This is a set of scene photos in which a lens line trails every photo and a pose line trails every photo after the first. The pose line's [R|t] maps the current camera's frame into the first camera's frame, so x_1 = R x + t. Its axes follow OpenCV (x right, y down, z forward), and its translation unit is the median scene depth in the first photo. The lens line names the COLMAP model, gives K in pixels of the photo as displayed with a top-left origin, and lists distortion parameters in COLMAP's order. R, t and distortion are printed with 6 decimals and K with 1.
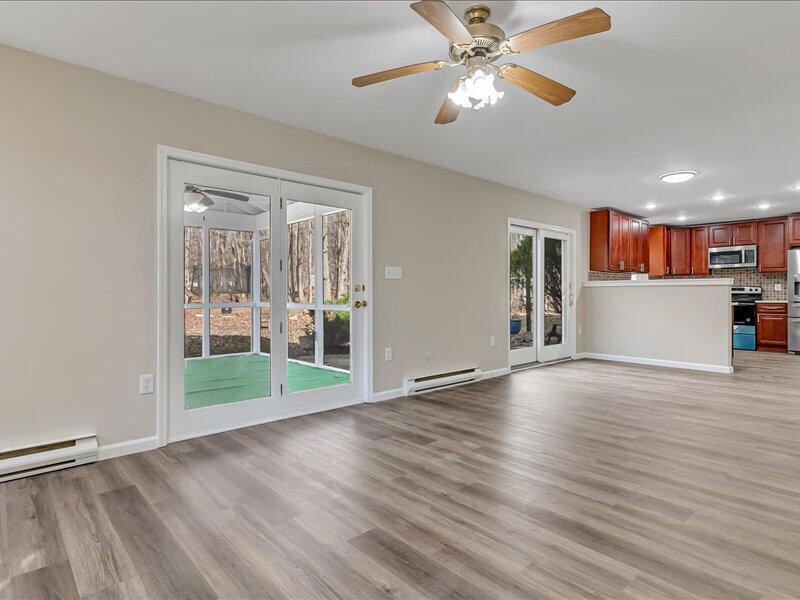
lens RADIAL K [[446.1, 0, 400.0], [0, 446.1, 300.0], [0, 0, 1]] dist [0.000525, 0.000896]
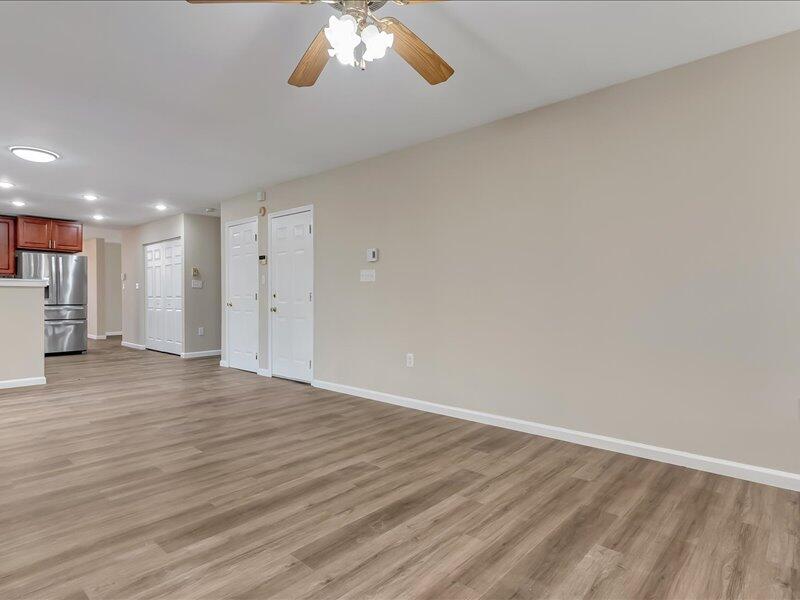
lens RADIAL K [[450.3, 0, 394.2], [0, 450.3, 299.7], [0, 0, 1]] dist [0.004397, 0.002281]
pose [[-0.091393, -0.002378, 0.995812, -0.541855], [0.016030, 0.999864, 0.003858, -0.000076], [-0.995686, 0.016315, -0.091342, 0.856663]]
